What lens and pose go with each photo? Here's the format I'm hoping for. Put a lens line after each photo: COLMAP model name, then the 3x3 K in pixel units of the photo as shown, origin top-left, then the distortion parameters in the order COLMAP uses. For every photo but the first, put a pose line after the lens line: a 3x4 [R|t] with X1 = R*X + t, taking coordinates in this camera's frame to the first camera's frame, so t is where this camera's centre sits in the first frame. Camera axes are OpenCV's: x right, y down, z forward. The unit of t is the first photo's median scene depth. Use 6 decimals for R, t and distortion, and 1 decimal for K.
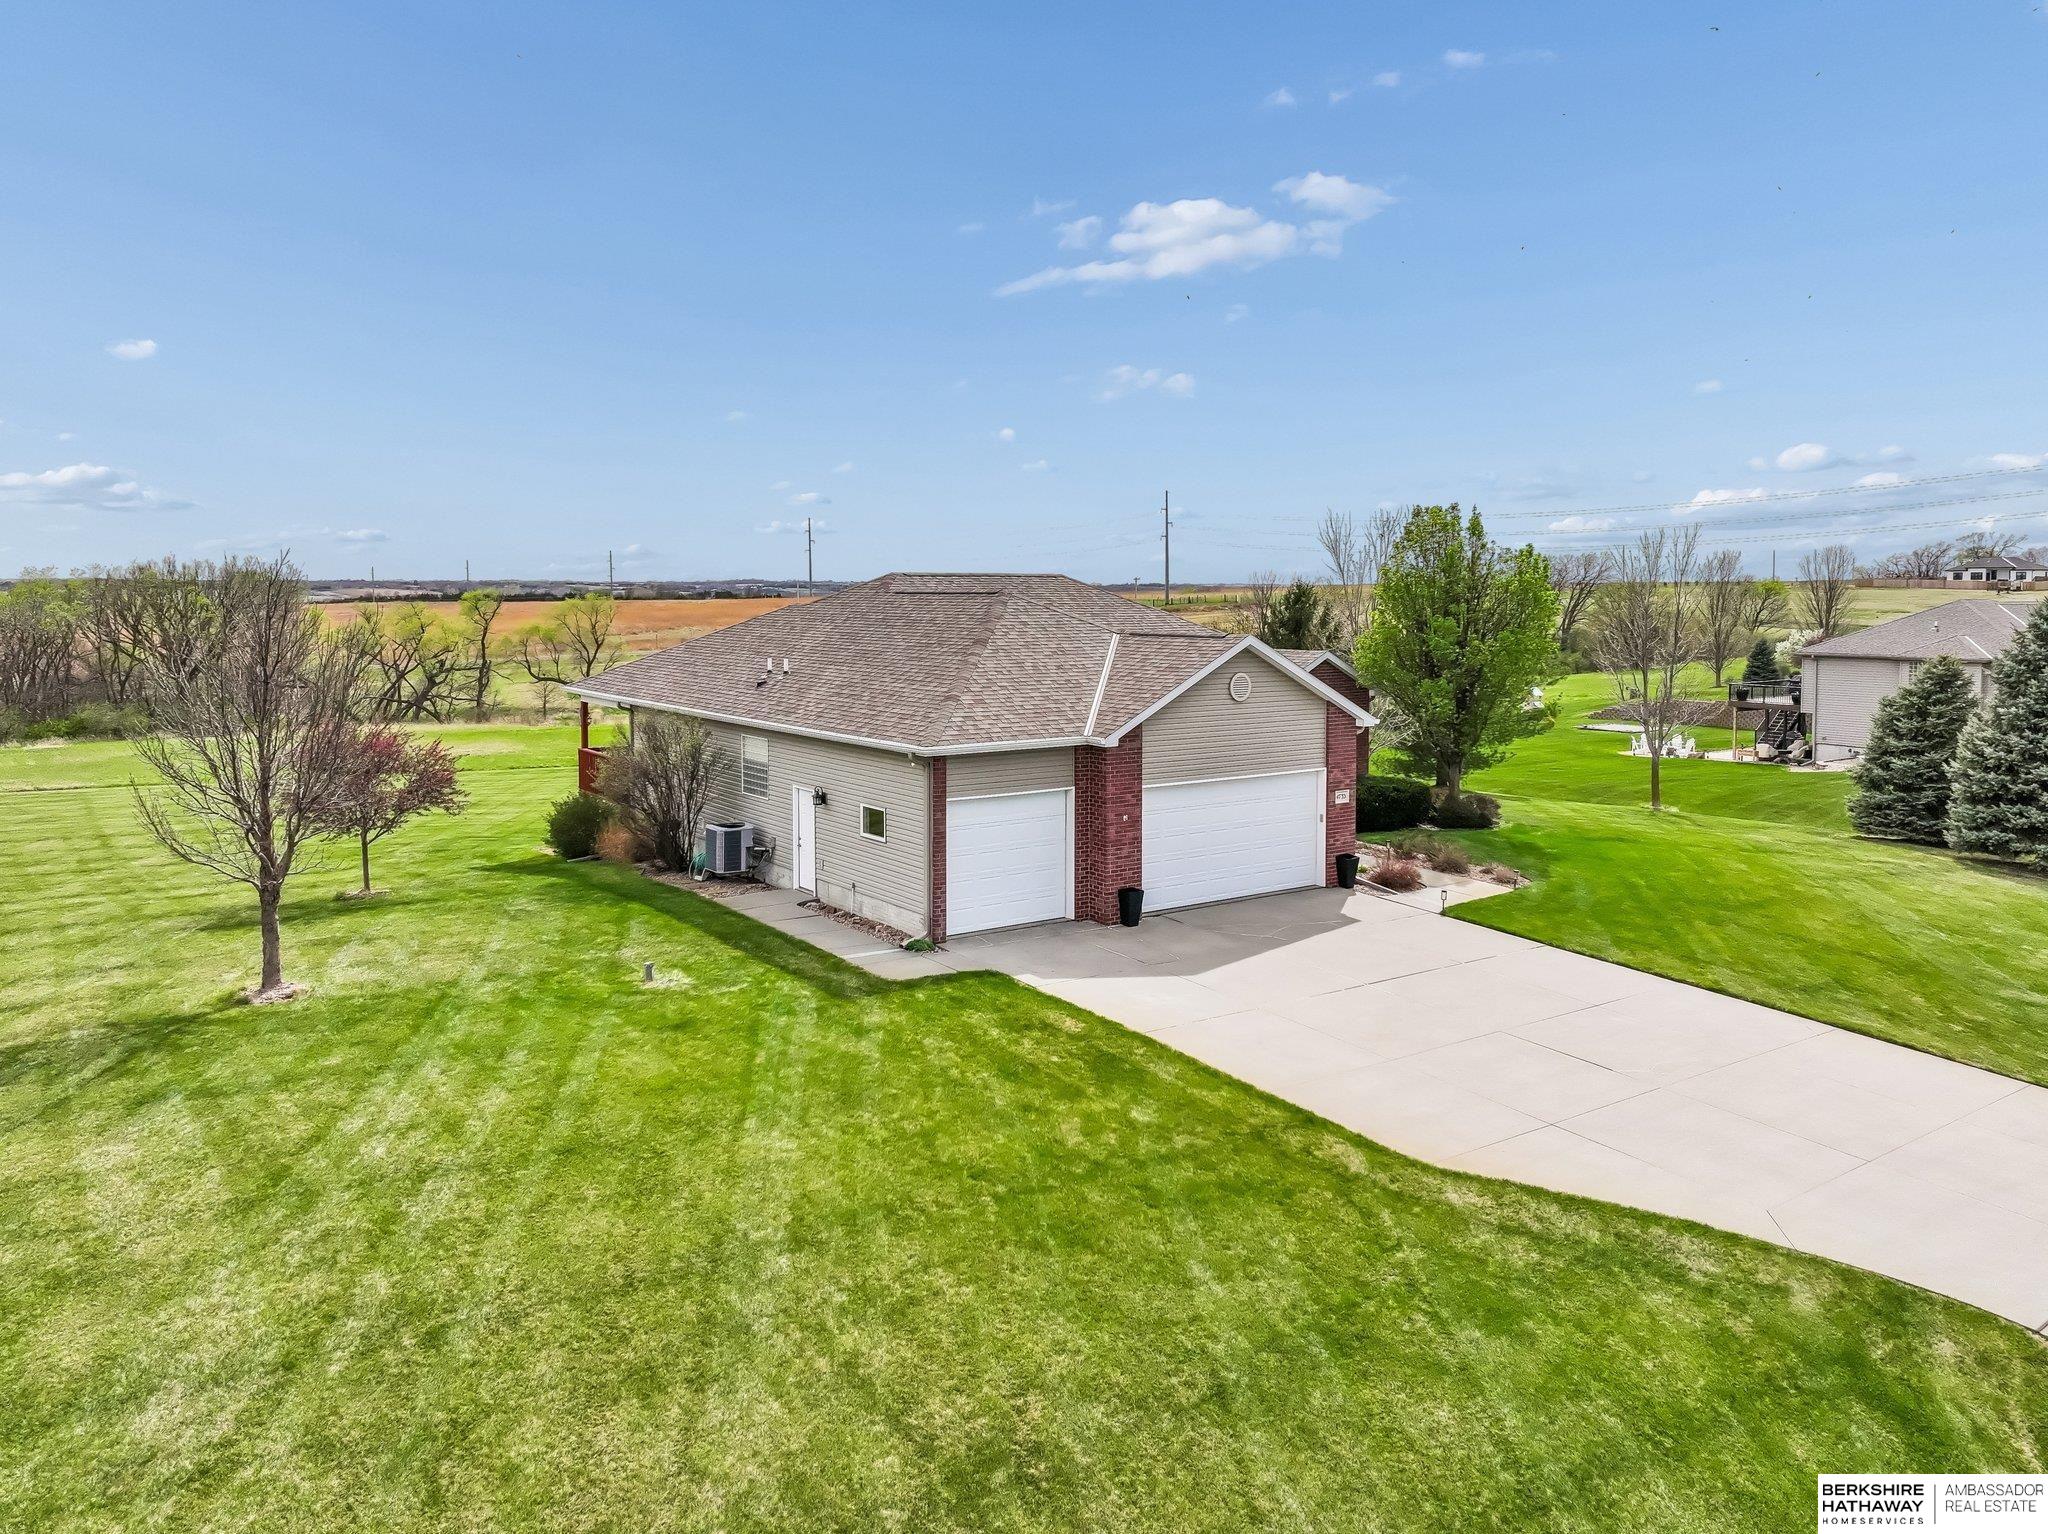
lens RADIAL K [[1472.9, 0, 1024.0], [0, 1472.9, 767.0], [0, 0, 1]] dist [0.001856, 0.010770]
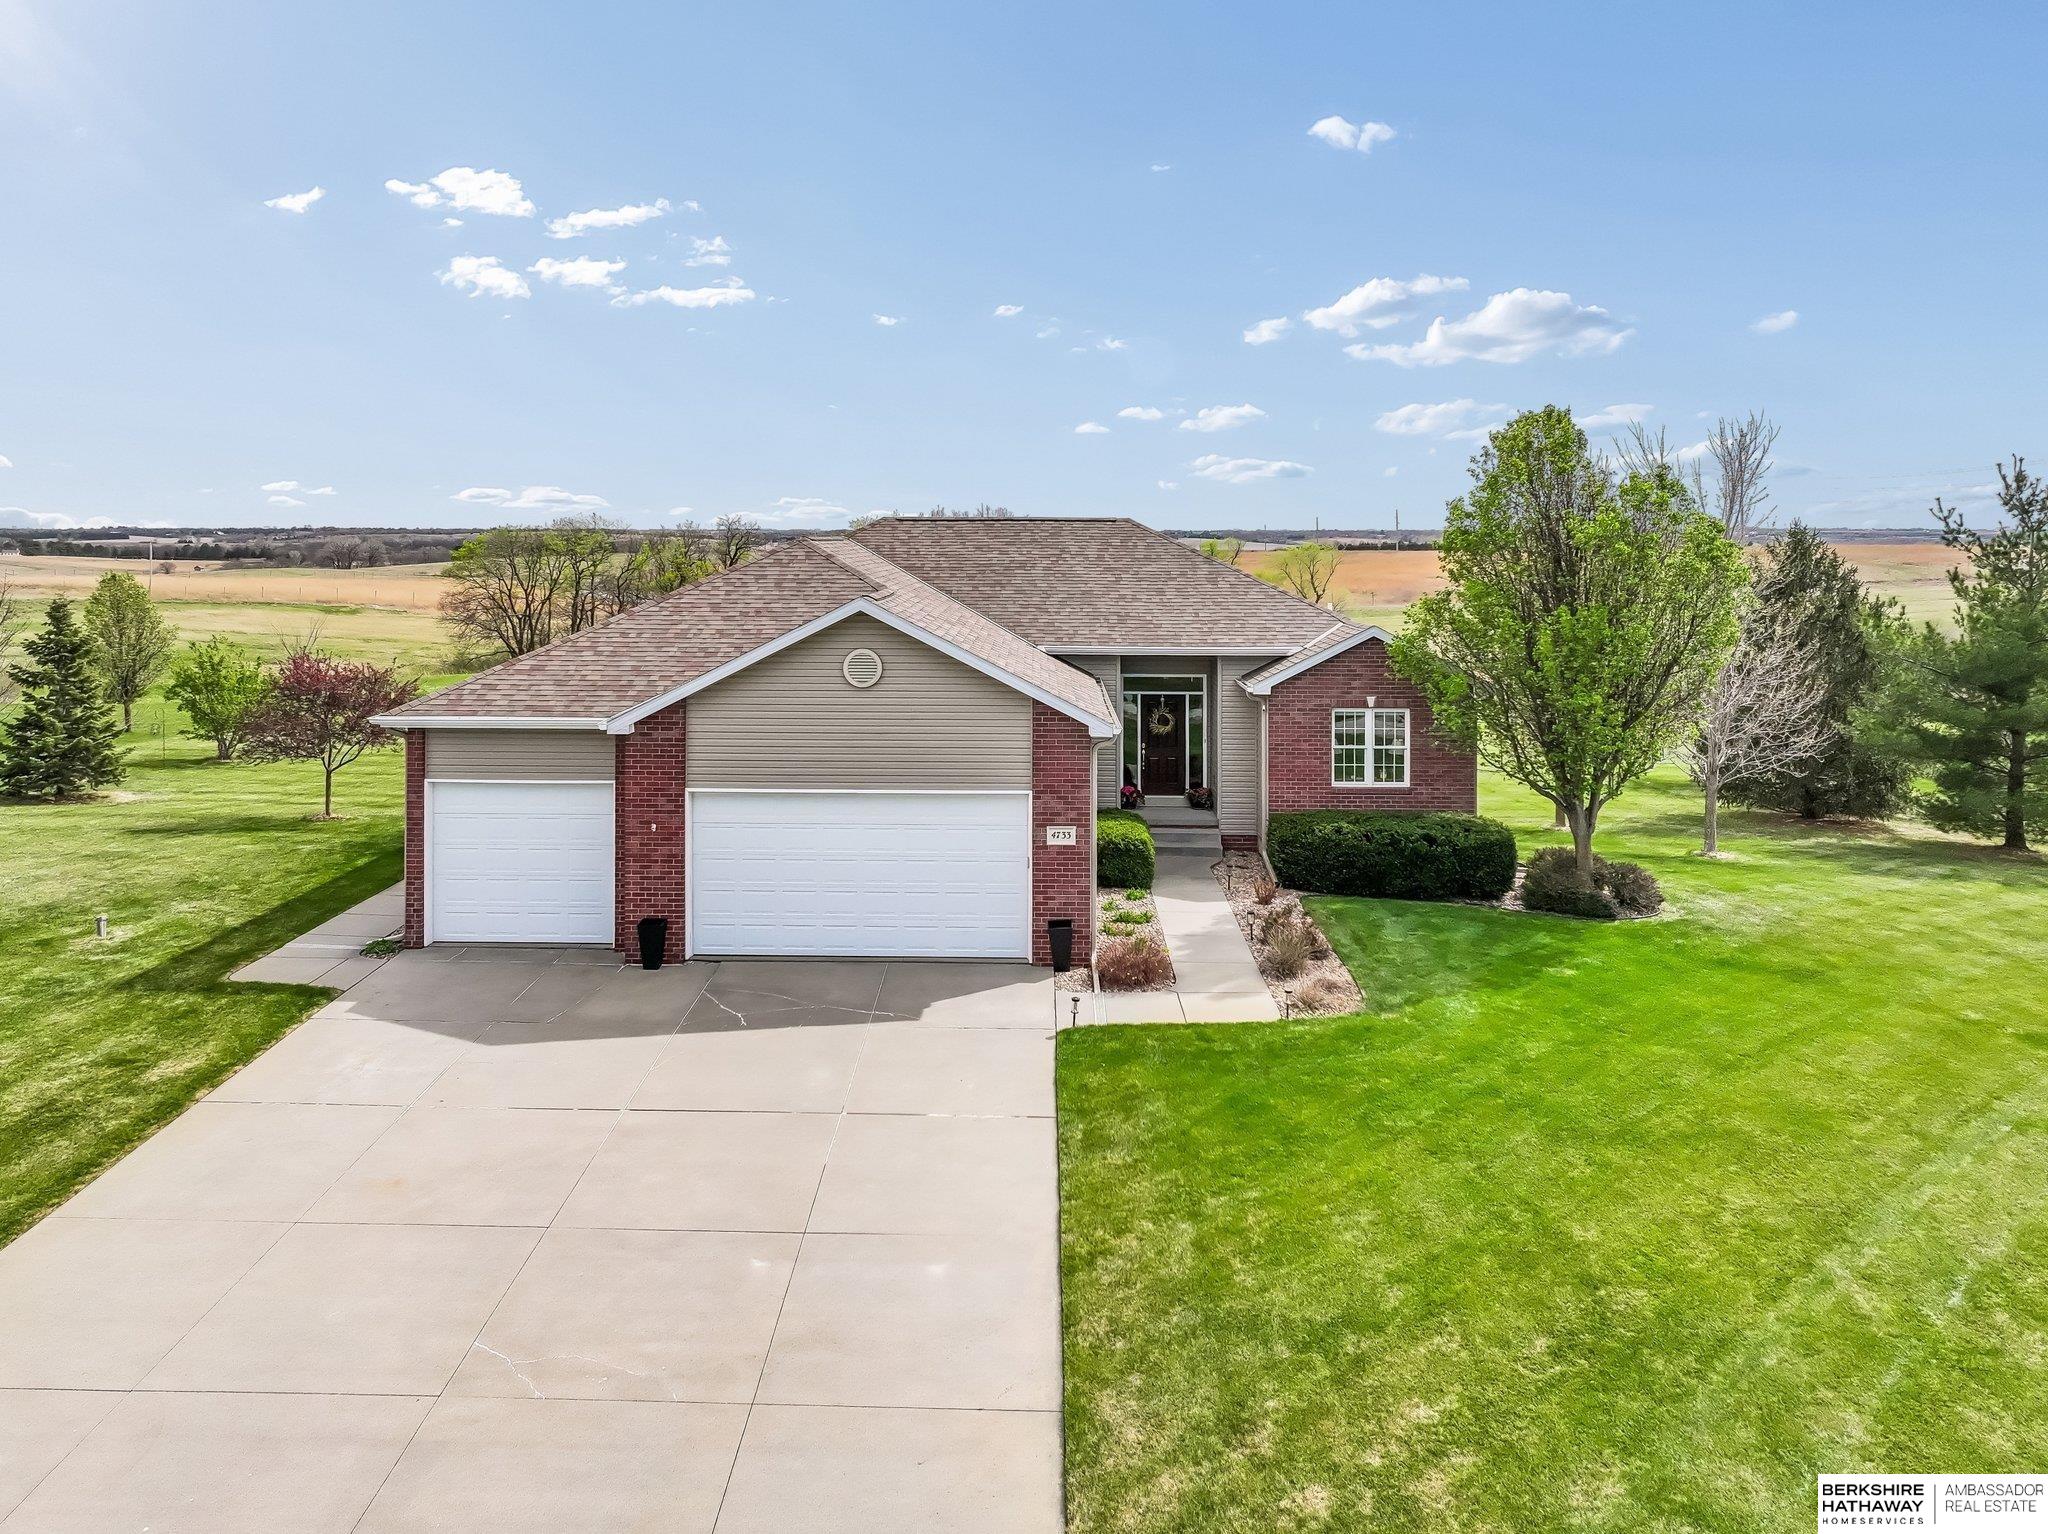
lens RADIAL K [[1496.2, 0, 1037.3], [0, 1496.2, 719.9], [0, 0, 1]] dist [0.015174, -0.010727]
pose [[0.814742, 0.074697, -0.574992, 0.686276], [-0.074615, 0.996929, 0.023784, -0.055783], [0.575003, 0.023526, 0.817813, 0.485062]]
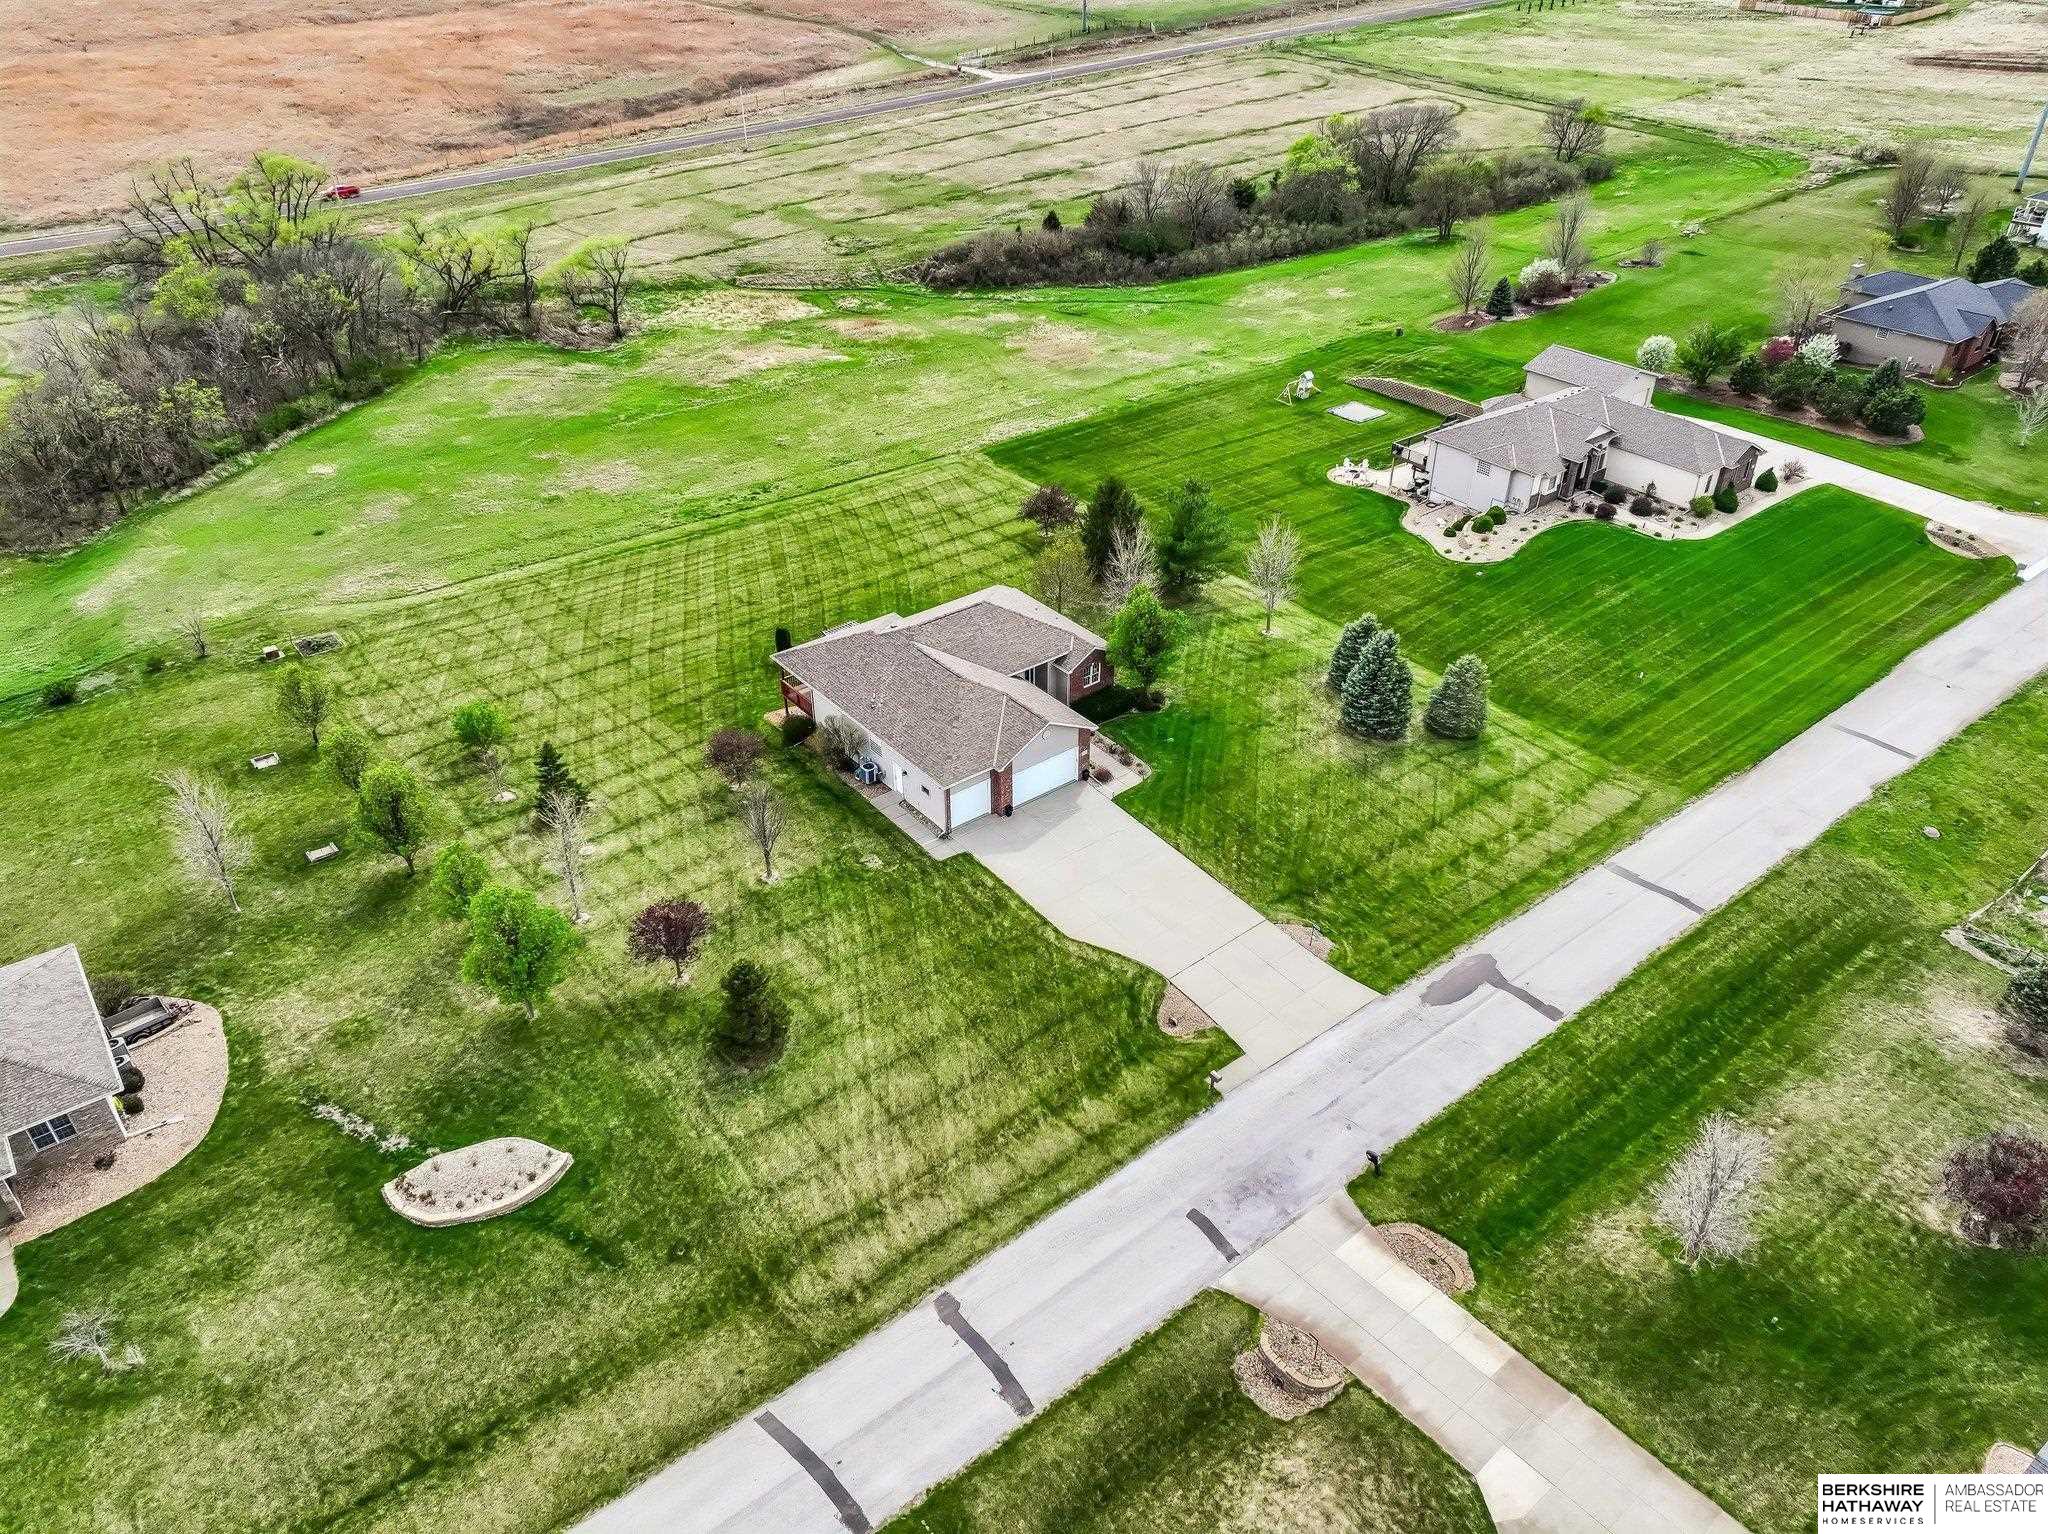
lens RADIAL K [[1496.2, 0, 1037.3], [0, 1496.2, 719.9], [0, 0, 1]] dist [0.015174, -0.010727]
pose [[0.998370, -0.027721, 0.049883, -0.020699], [0.003730, 0.903918, 0.427689, -1.462509], [-0.056946, -0.426805, 0.902549, -1.818631]]
